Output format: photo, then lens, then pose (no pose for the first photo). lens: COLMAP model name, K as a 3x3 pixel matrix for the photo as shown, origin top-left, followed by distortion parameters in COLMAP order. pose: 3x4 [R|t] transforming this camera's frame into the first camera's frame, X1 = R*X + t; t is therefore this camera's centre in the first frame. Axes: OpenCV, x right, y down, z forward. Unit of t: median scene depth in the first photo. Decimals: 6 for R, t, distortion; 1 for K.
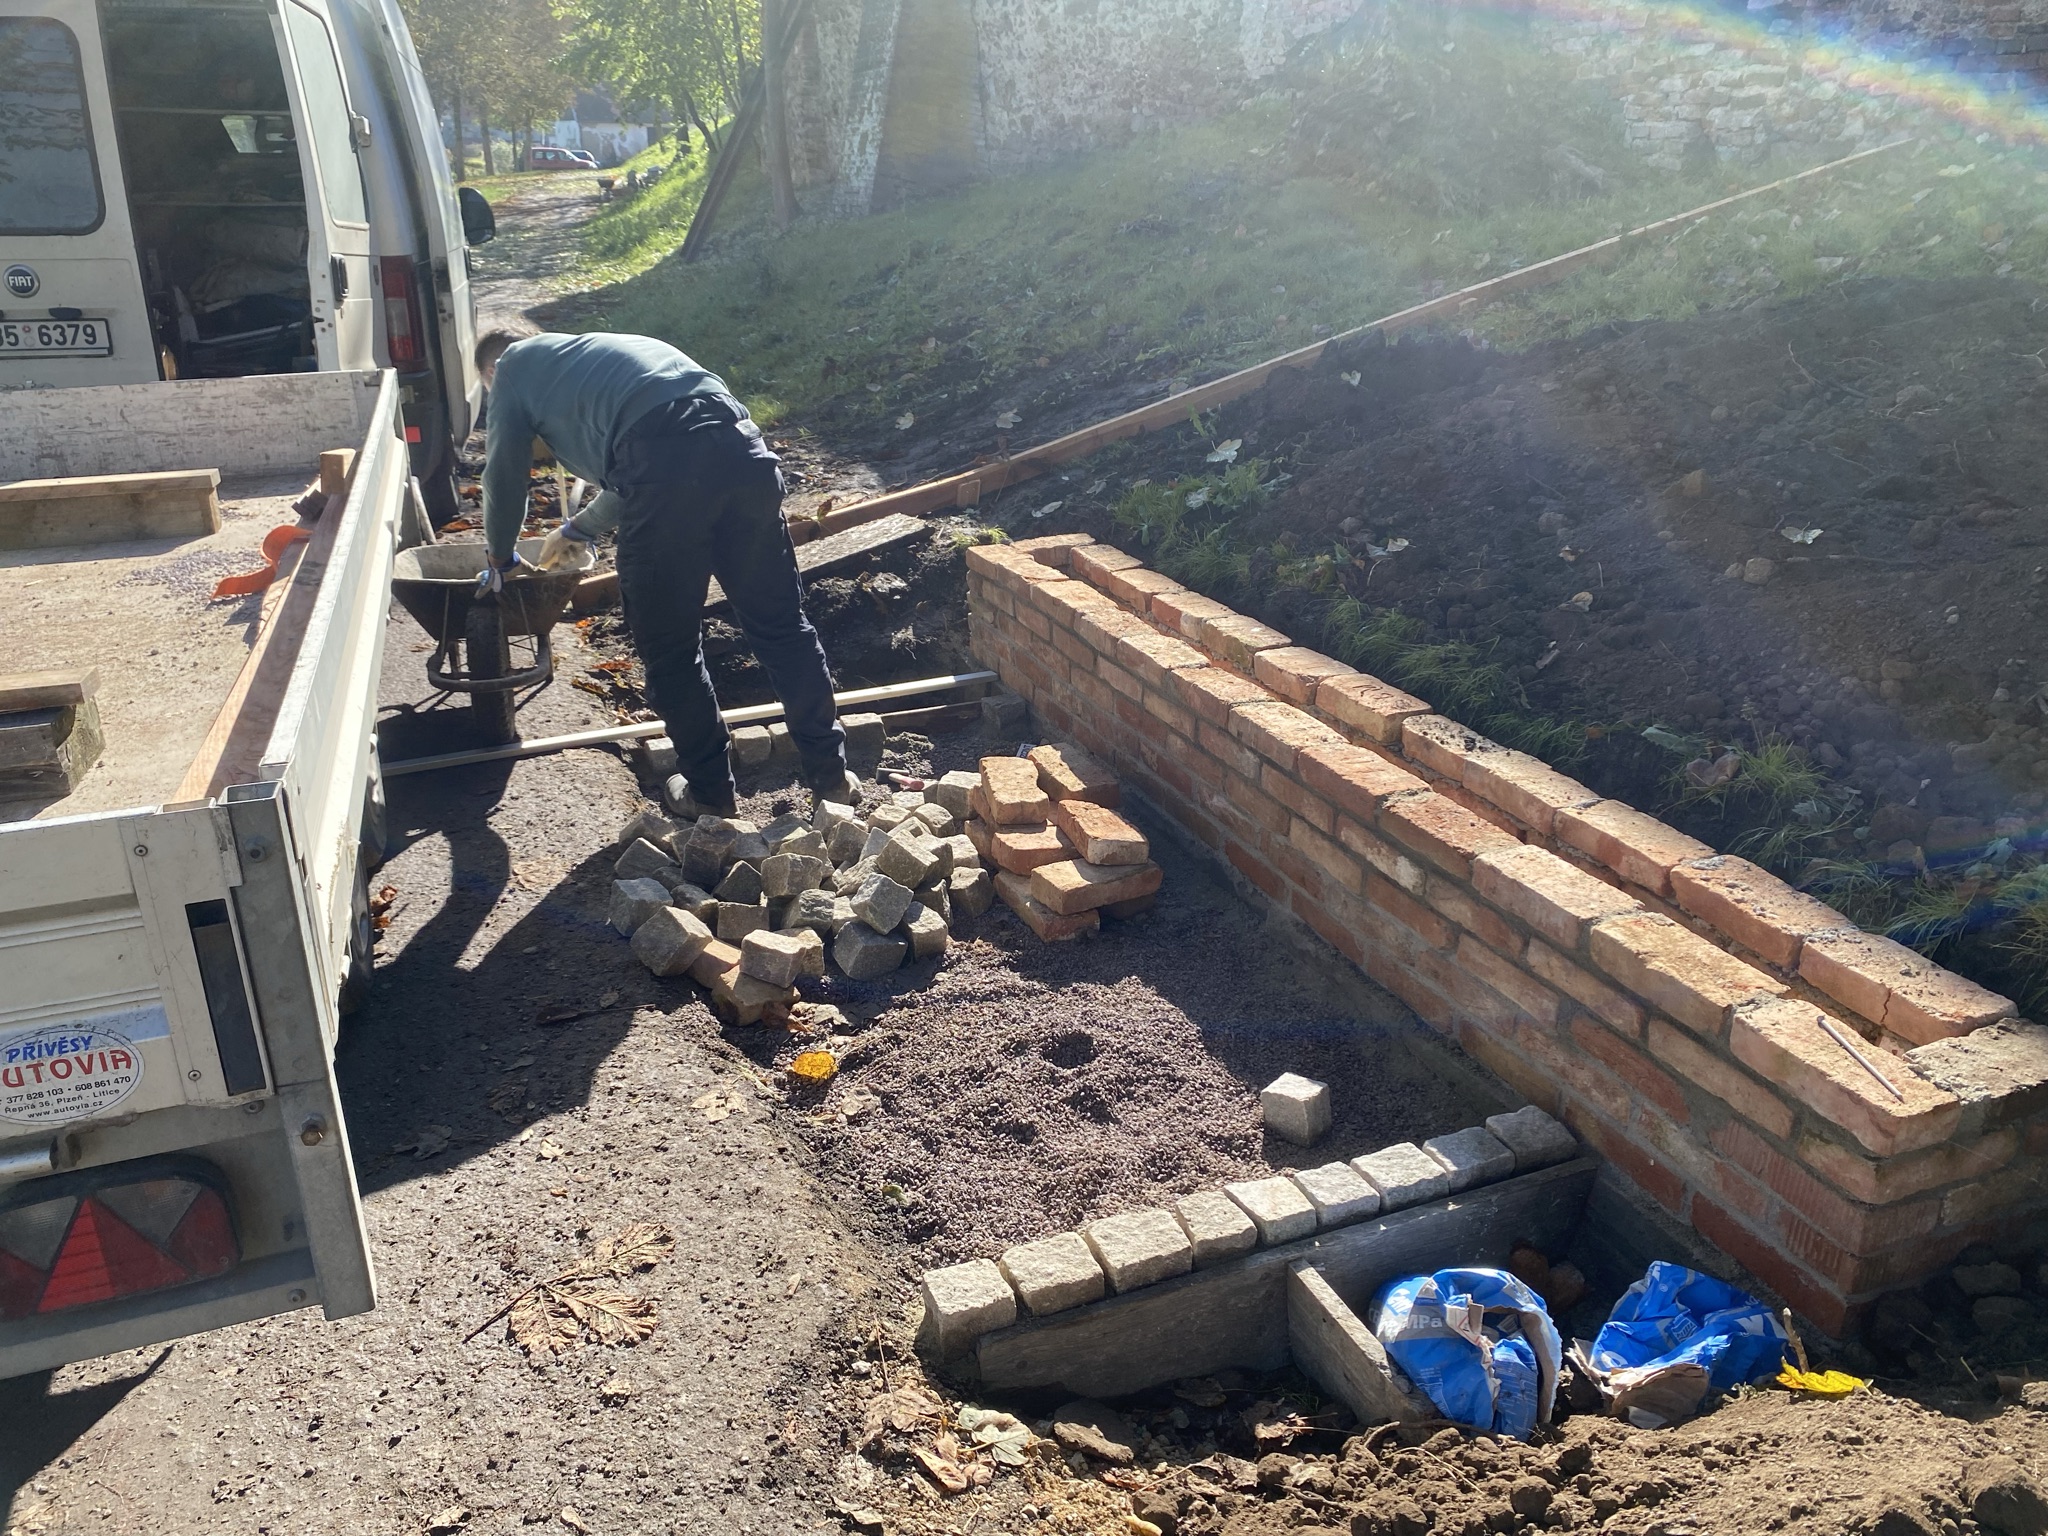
lens RADIAL K [[1548.0, 0, 1011.6], [0, 1548.0, 759.4], [0, 0, 1]] dist [-0.002726, 0.009061]
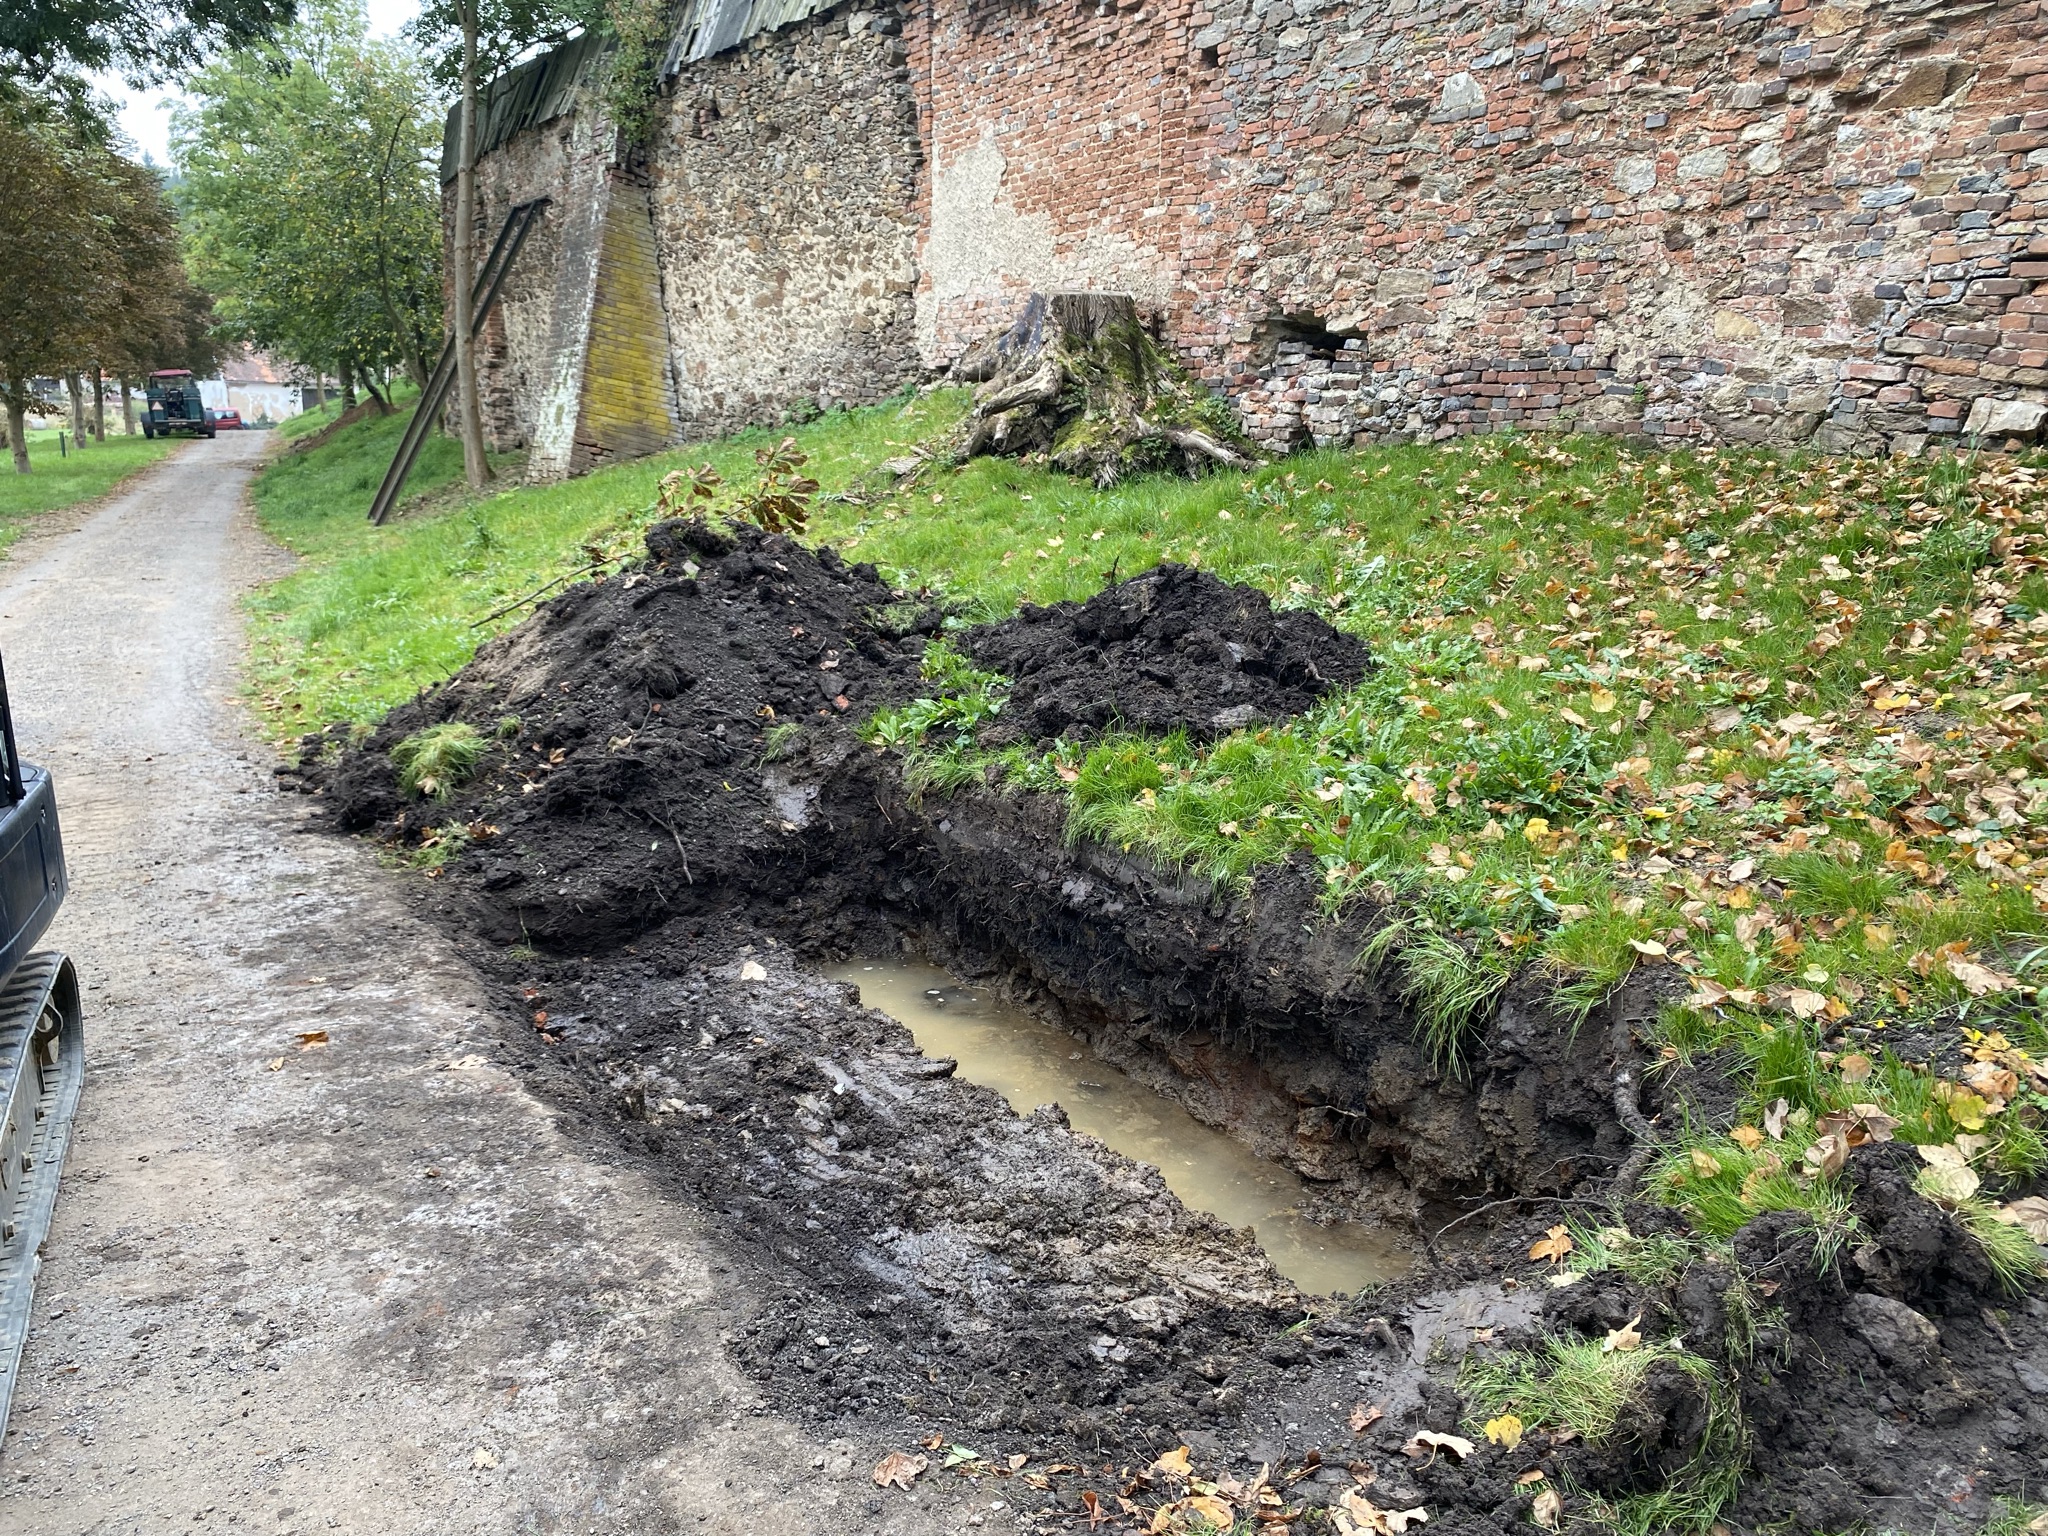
lens RADIAL K [[1548.0, 0, 1029.0], [0, 1548.0, 783.8], [0, 0, 1]] dist [-0.002726, 0.009061]
pose [[0.976181, -0.038541, 0.213507, -0.021748], [0.068178, 0.988736, -0.133240, 0.014875], [-0.205967, 0.144623, 0.967813, -0.057792]]
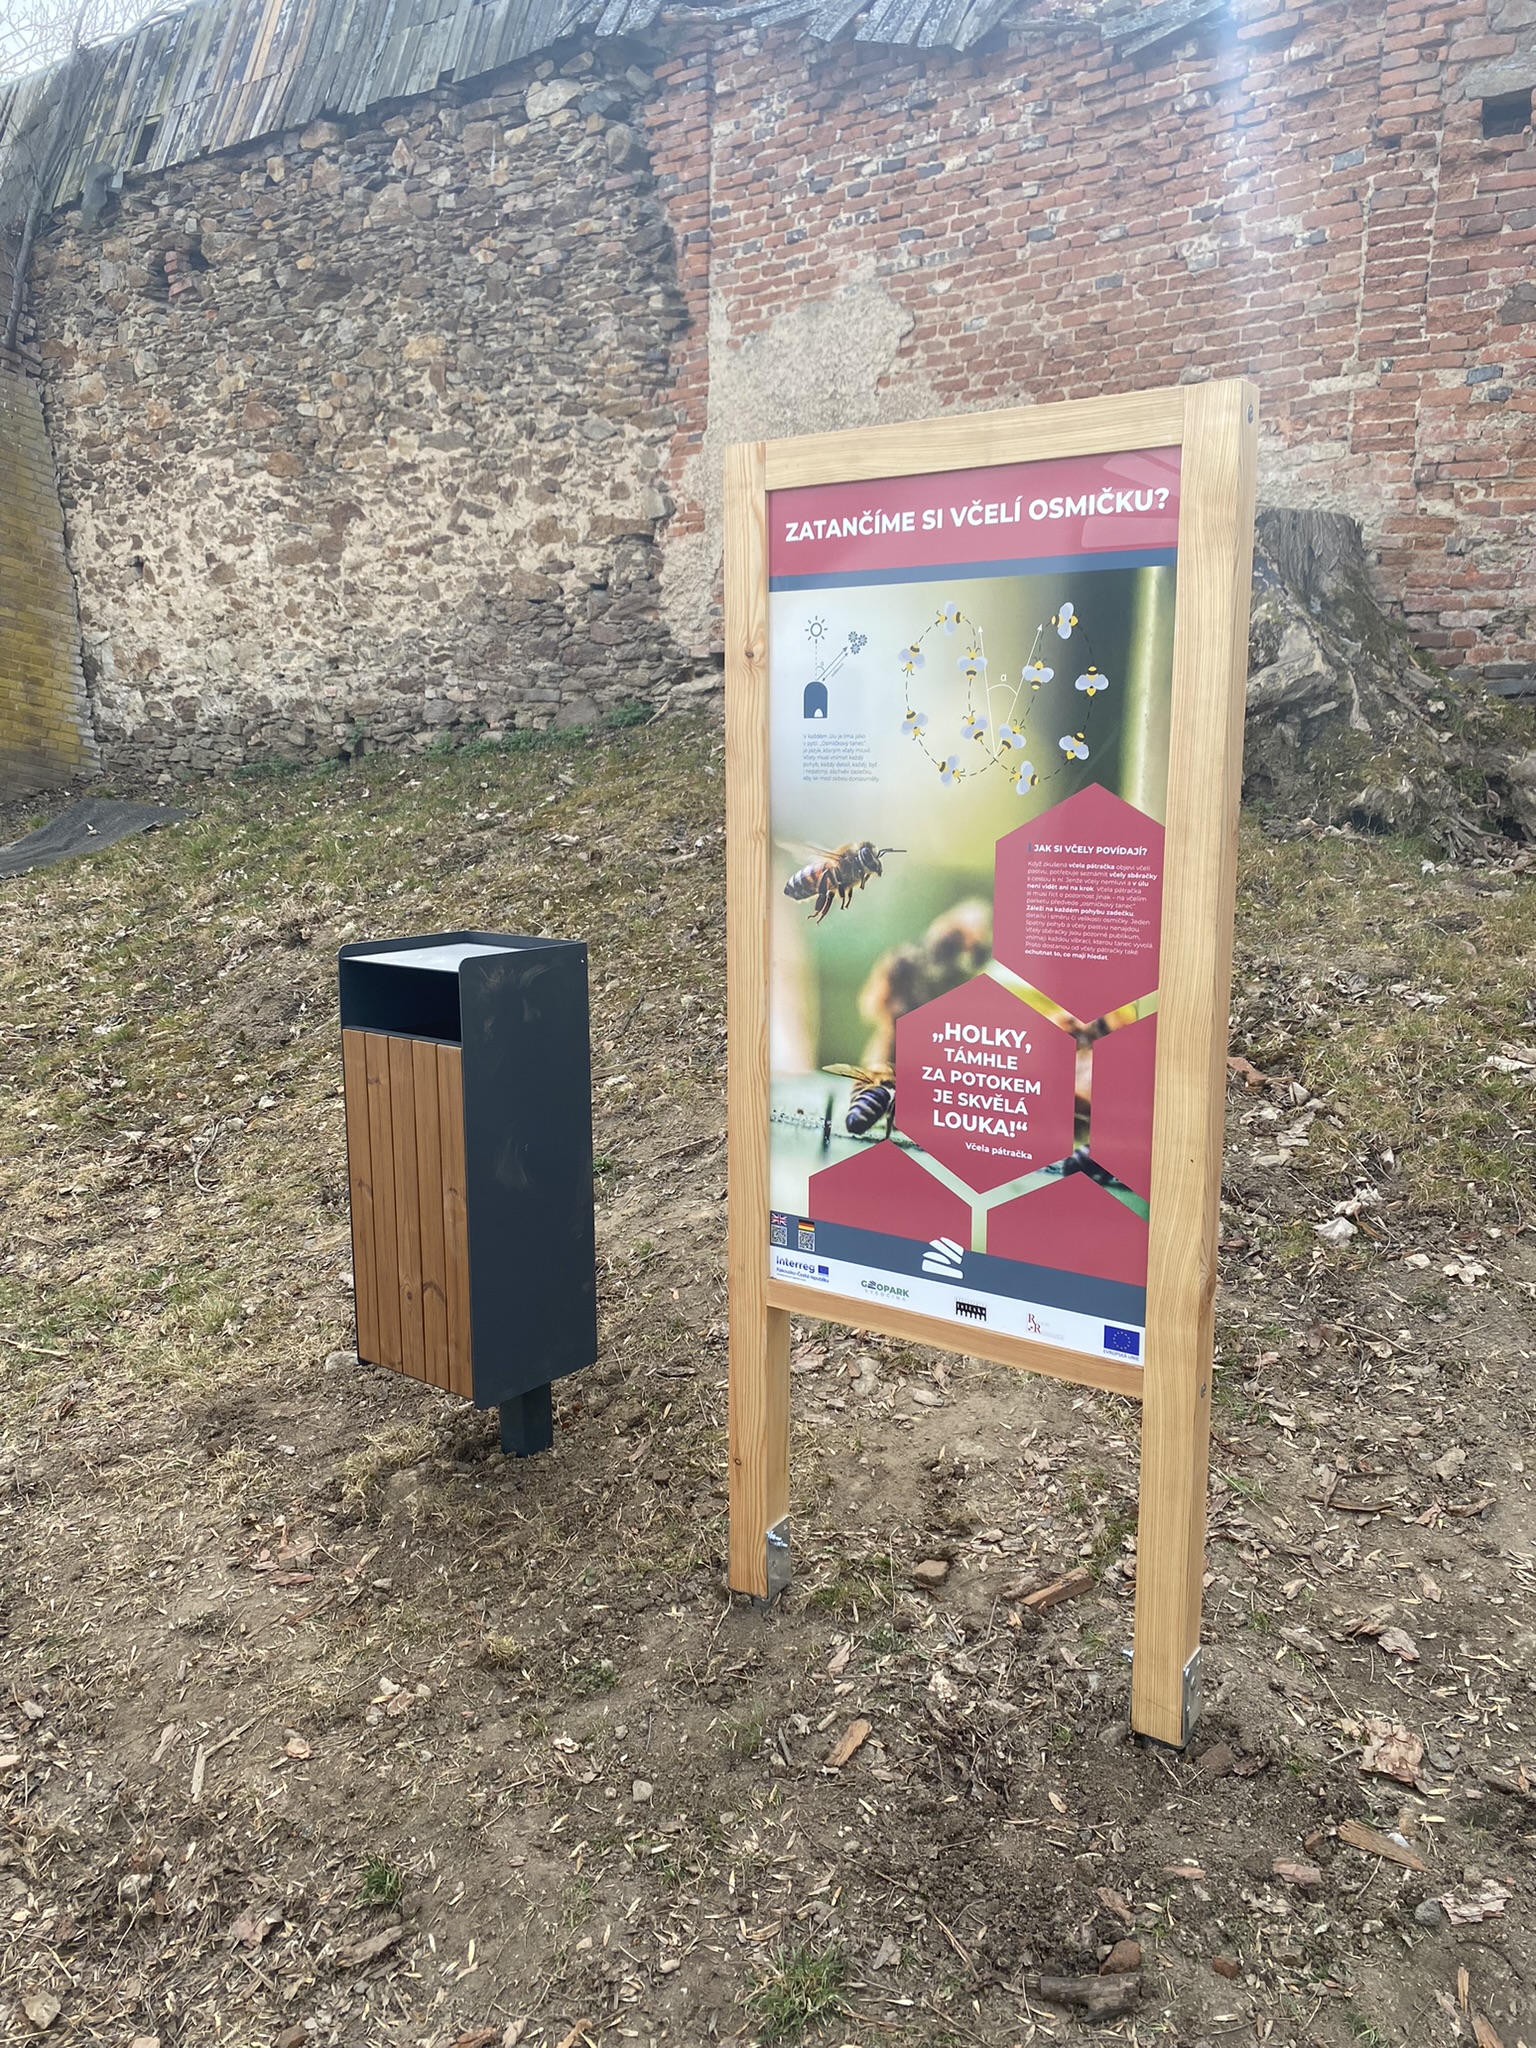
lens RADIAL K [[1548.0, 0, 766.6], [0, 1548.0, 1021.9], [0, 0, 1]] dist [-0.002726, 0.009061]
pose [[0.840715, -0.087867, 0.534302, -0.171688], [0.189464, 0.972106, -0.138254, -0.139441], [-0.507250, 0.217463, 0.833911, 0.347020]]
